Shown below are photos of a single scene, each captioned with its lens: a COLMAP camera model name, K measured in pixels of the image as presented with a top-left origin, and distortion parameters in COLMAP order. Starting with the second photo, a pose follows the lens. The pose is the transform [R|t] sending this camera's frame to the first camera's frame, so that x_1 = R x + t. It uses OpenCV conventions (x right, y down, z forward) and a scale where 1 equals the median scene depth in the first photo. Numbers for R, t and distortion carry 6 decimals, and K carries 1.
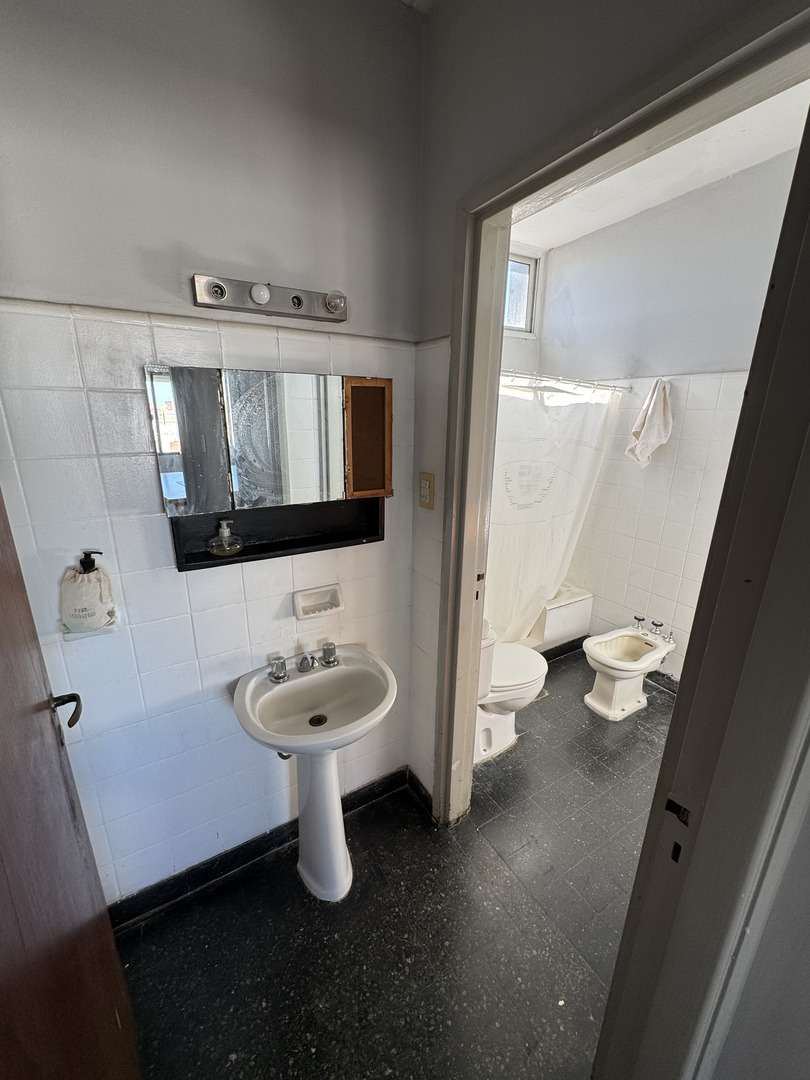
lens RADIAL K [[428.8, 0, 404.9], [0, 428.8, 539.5], [0, 0, 1]] dist [-0.004006, 0.000780]
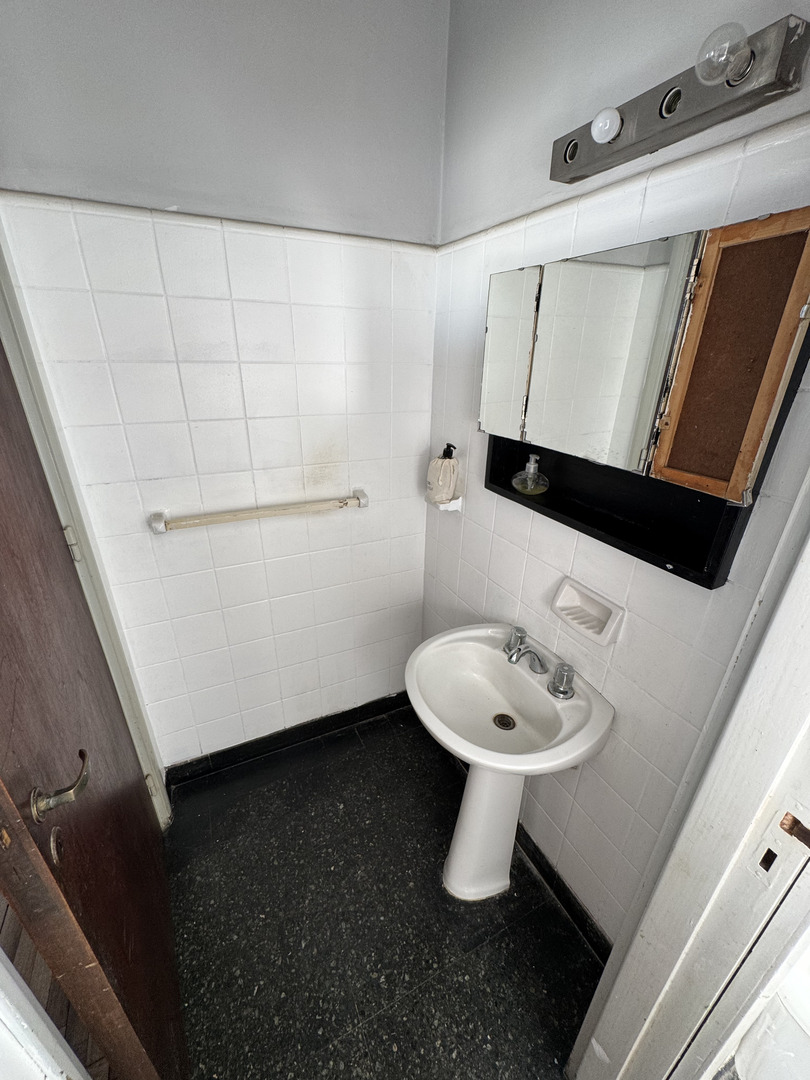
lens RADIAL K [[428.8, 0, 404.9], [0, 428.8, 539.5], [0, 0, 1]] dist [-0.004006, 0.000780]
pose [[-0.076481, 0.390298, -0.917507, 0.464727], [-0.298593, 0.869004, 0.394555, -0.157499], [0.951311, 0.304137, 0.050078, 0.738841]]
